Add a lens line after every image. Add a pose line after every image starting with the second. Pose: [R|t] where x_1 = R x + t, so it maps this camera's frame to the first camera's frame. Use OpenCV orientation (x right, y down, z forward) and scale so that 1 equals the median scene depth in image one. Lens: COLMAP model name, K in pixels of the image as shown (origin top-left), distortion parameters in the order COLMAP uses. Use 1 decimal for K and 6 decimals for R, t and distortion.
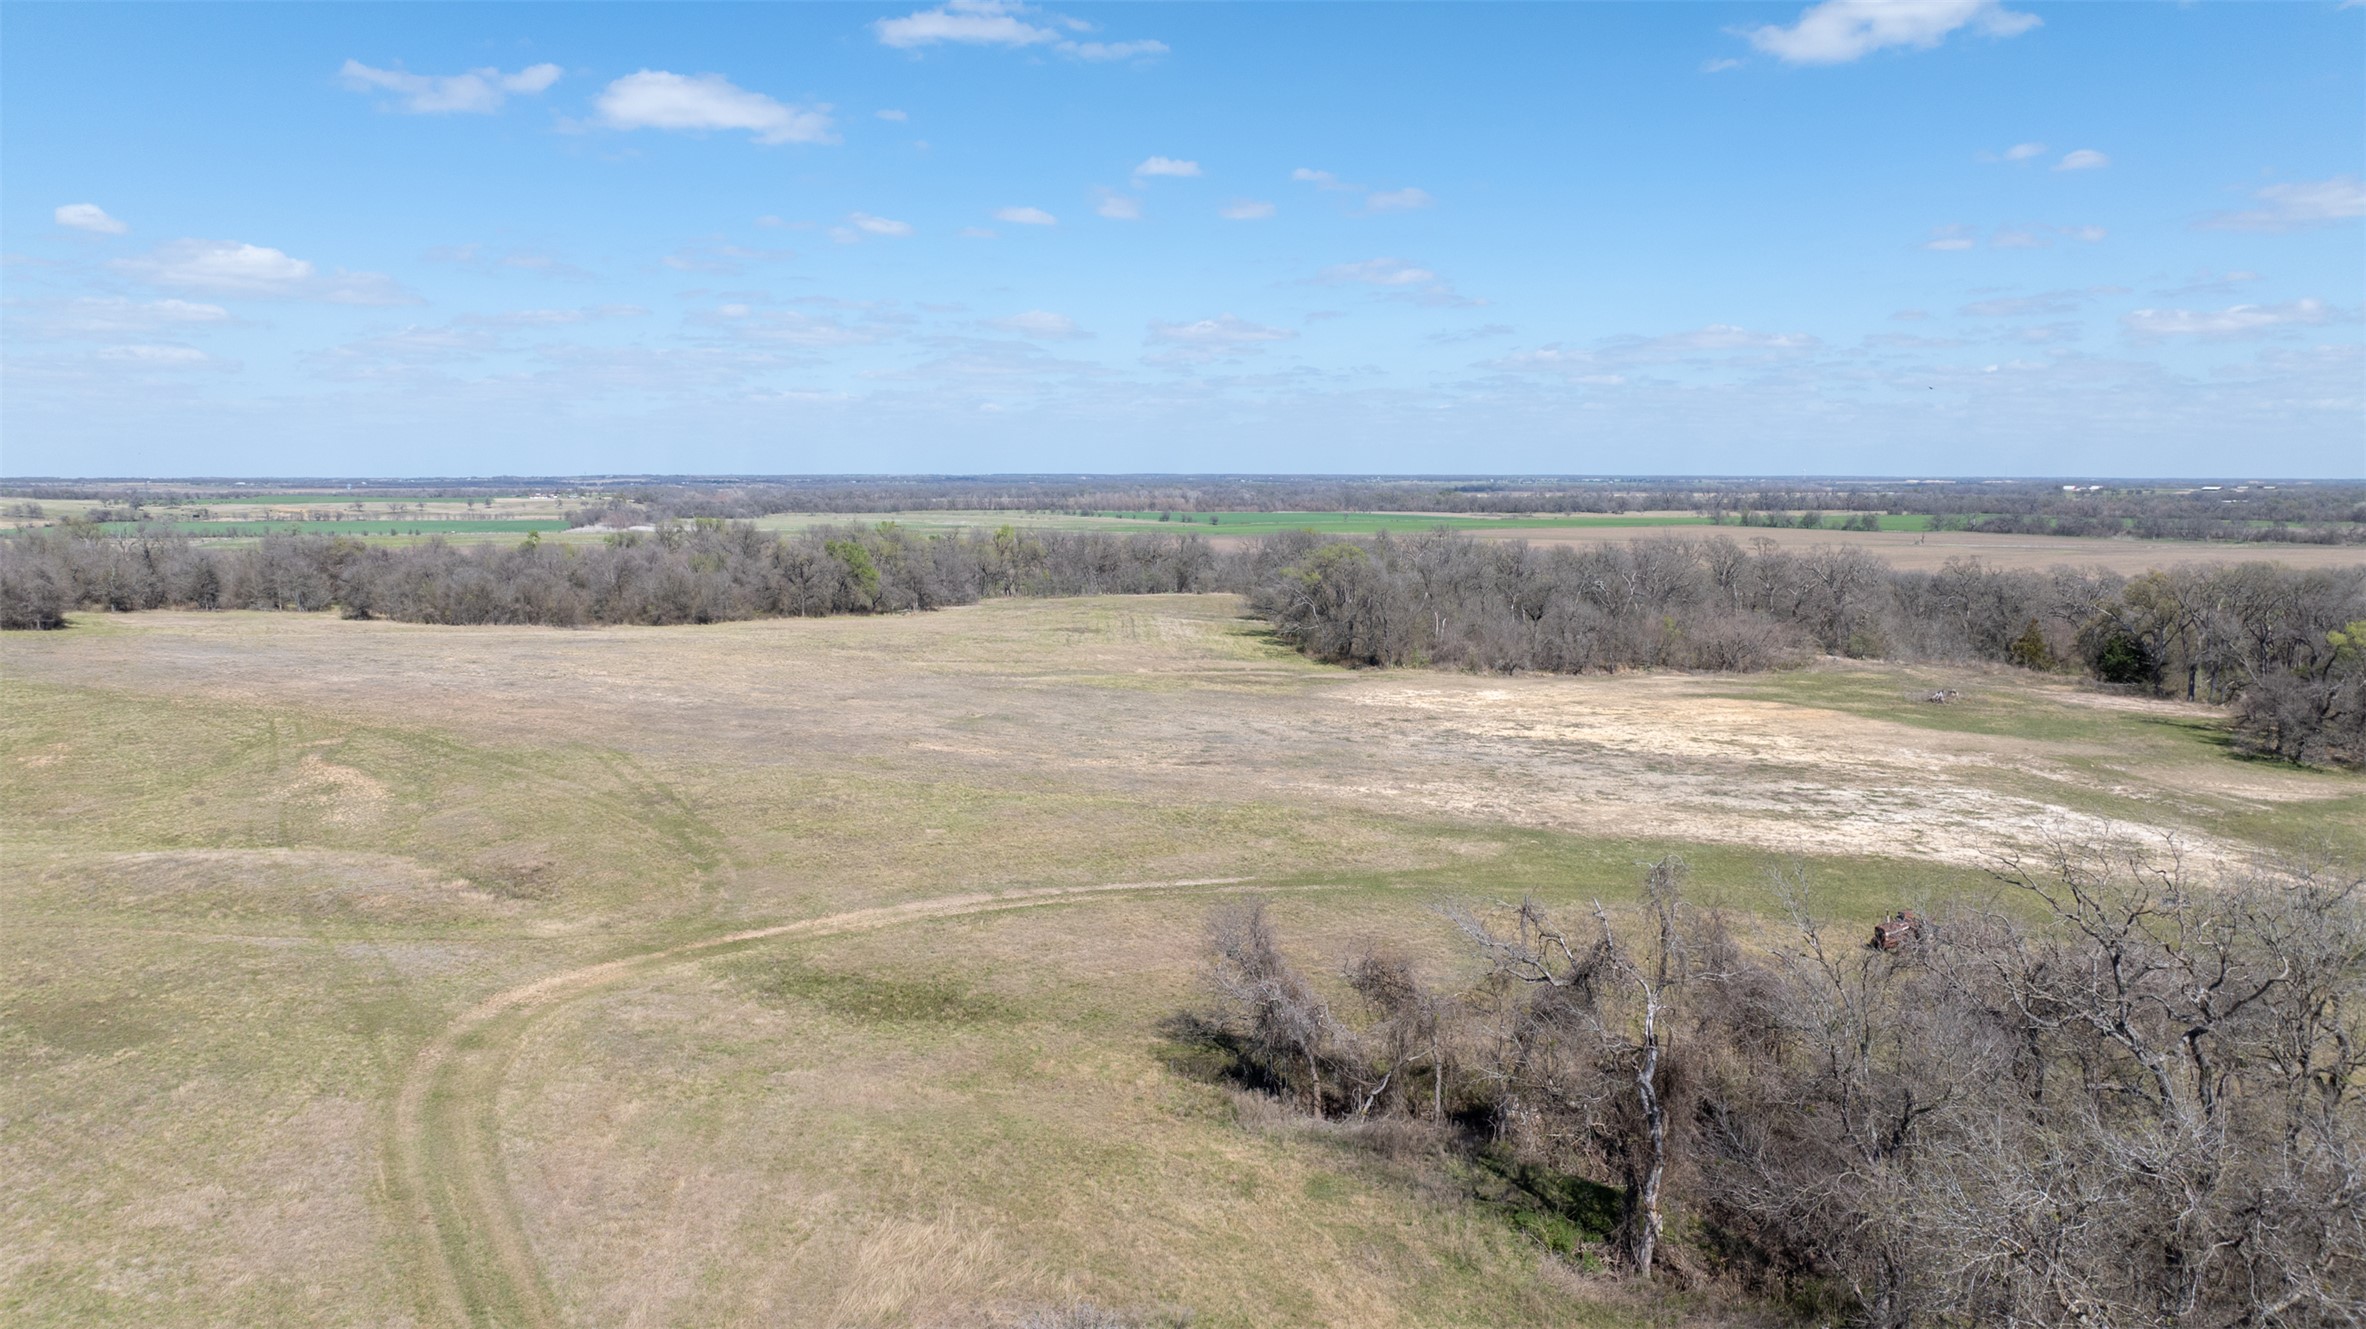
lens RADIAL K [[1687.2, 0, 1193.2], [0, 1687.2, 662.1], [0, 0, 1]] dist [-0.044934, 0.066422]
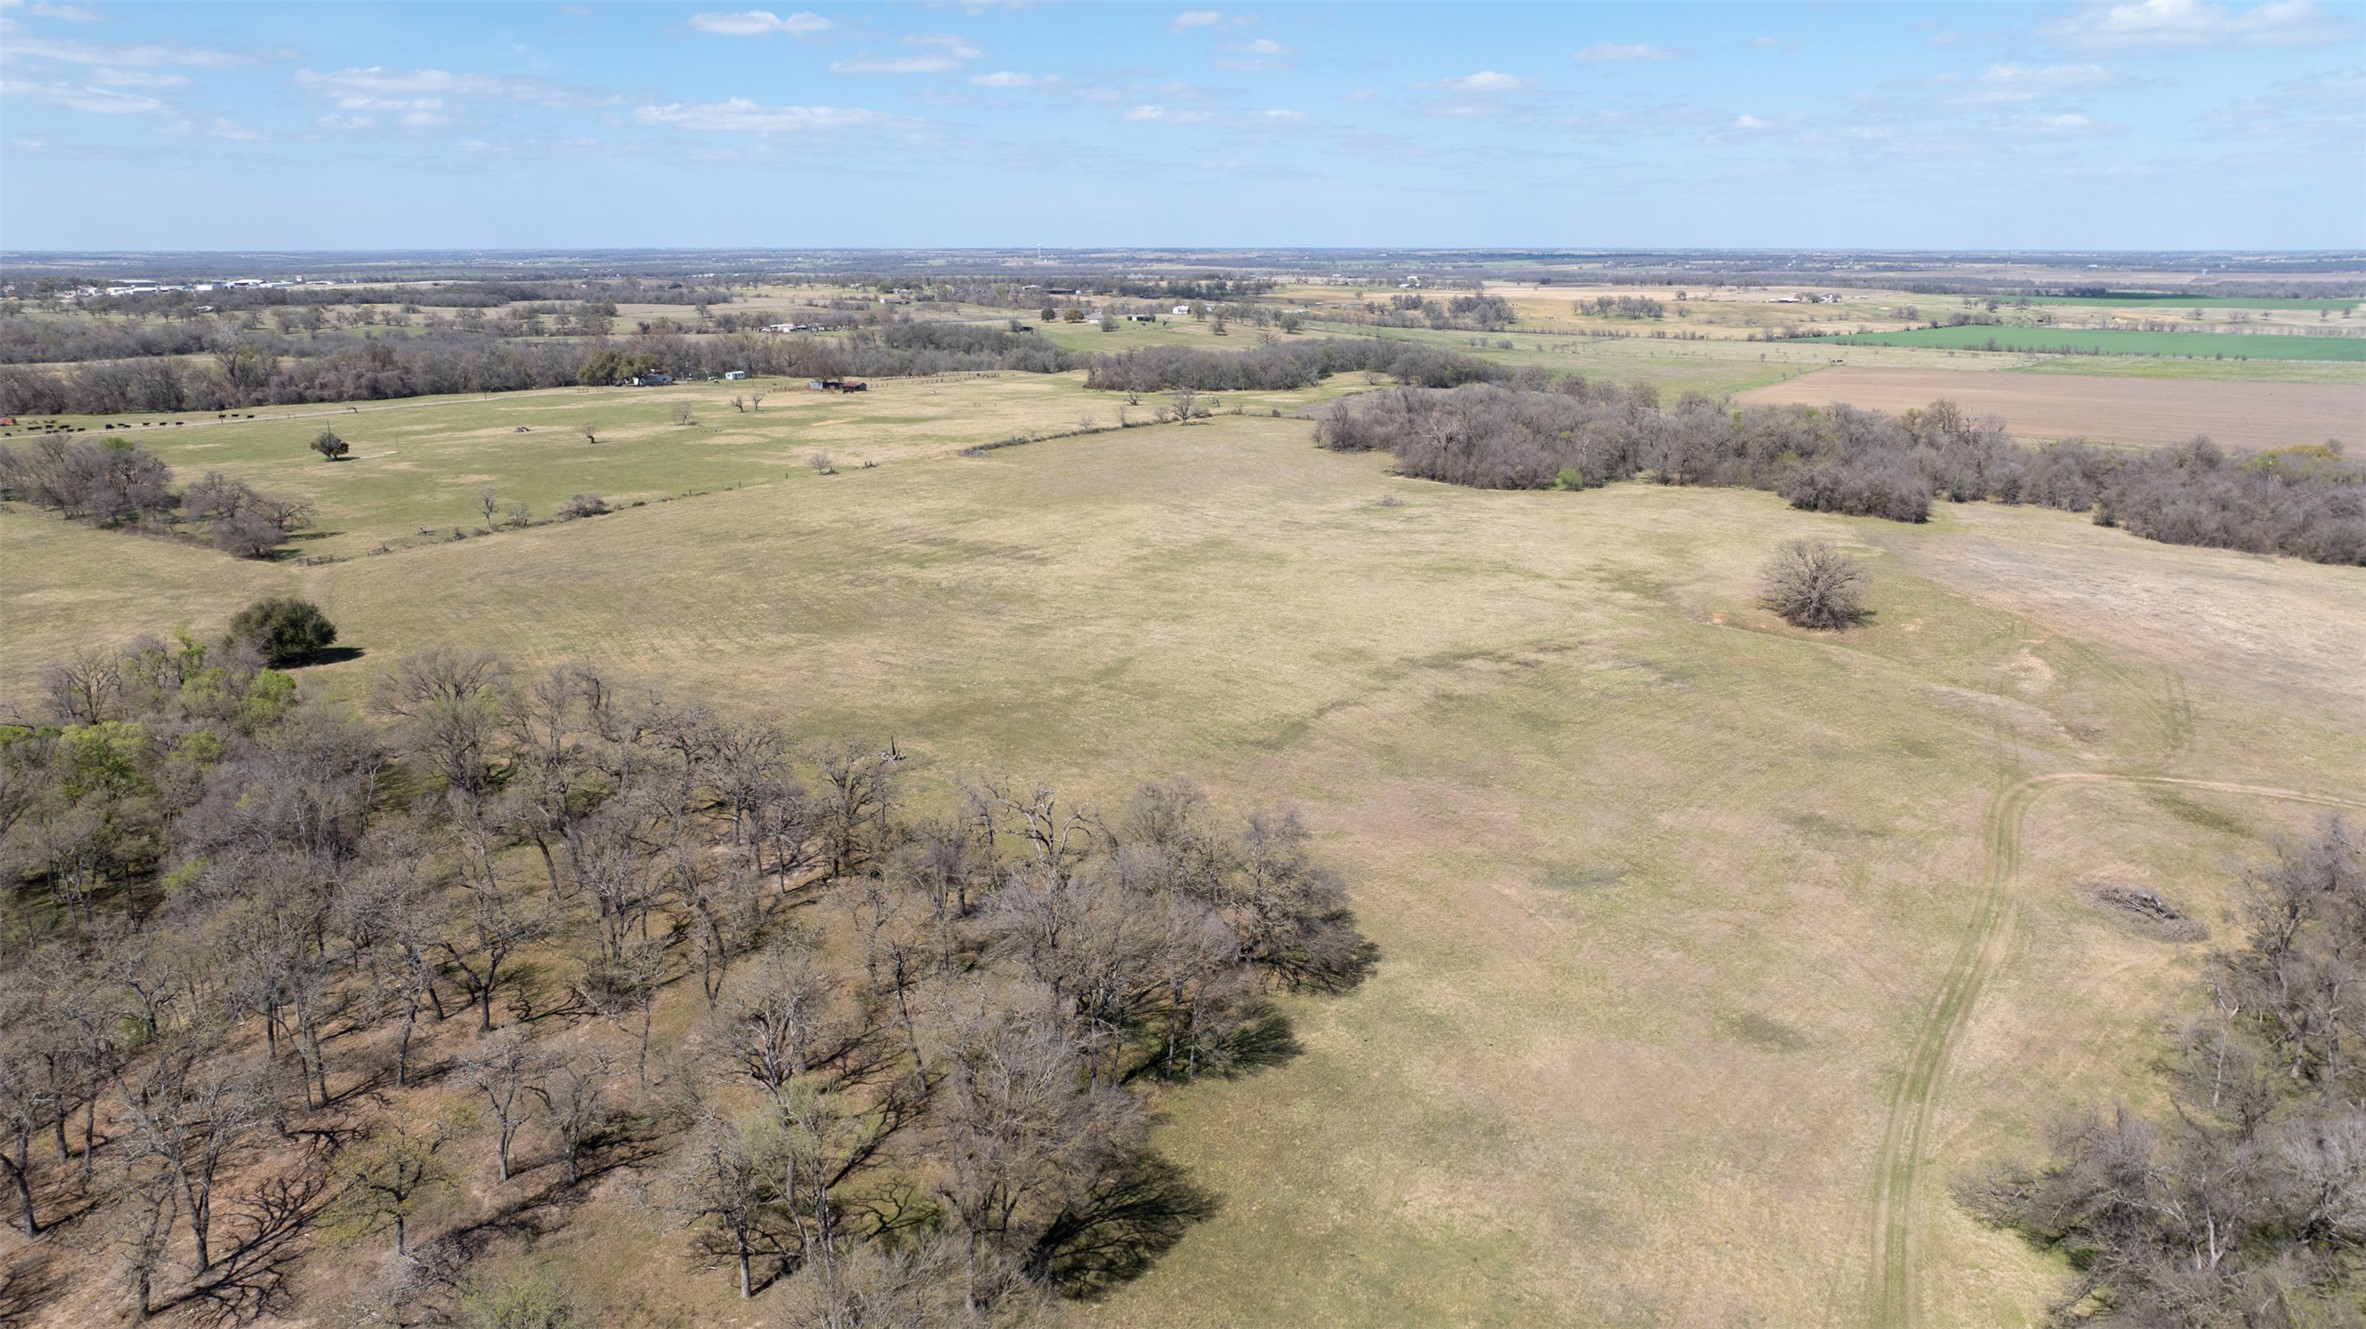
lens RADIAL K [[1702.1, 0, 1196.5], [0, 1702.1, 666.9], [0, 0, 1]] dist [-0.044109, 0.088088]
pose [[0.546793, 0.207255, -0.811211, 0.566843], [-0.096953, 0.978034, 0.184526, -0.191963], [0.831636, -0.022249, 0.554876, -0.934198]]
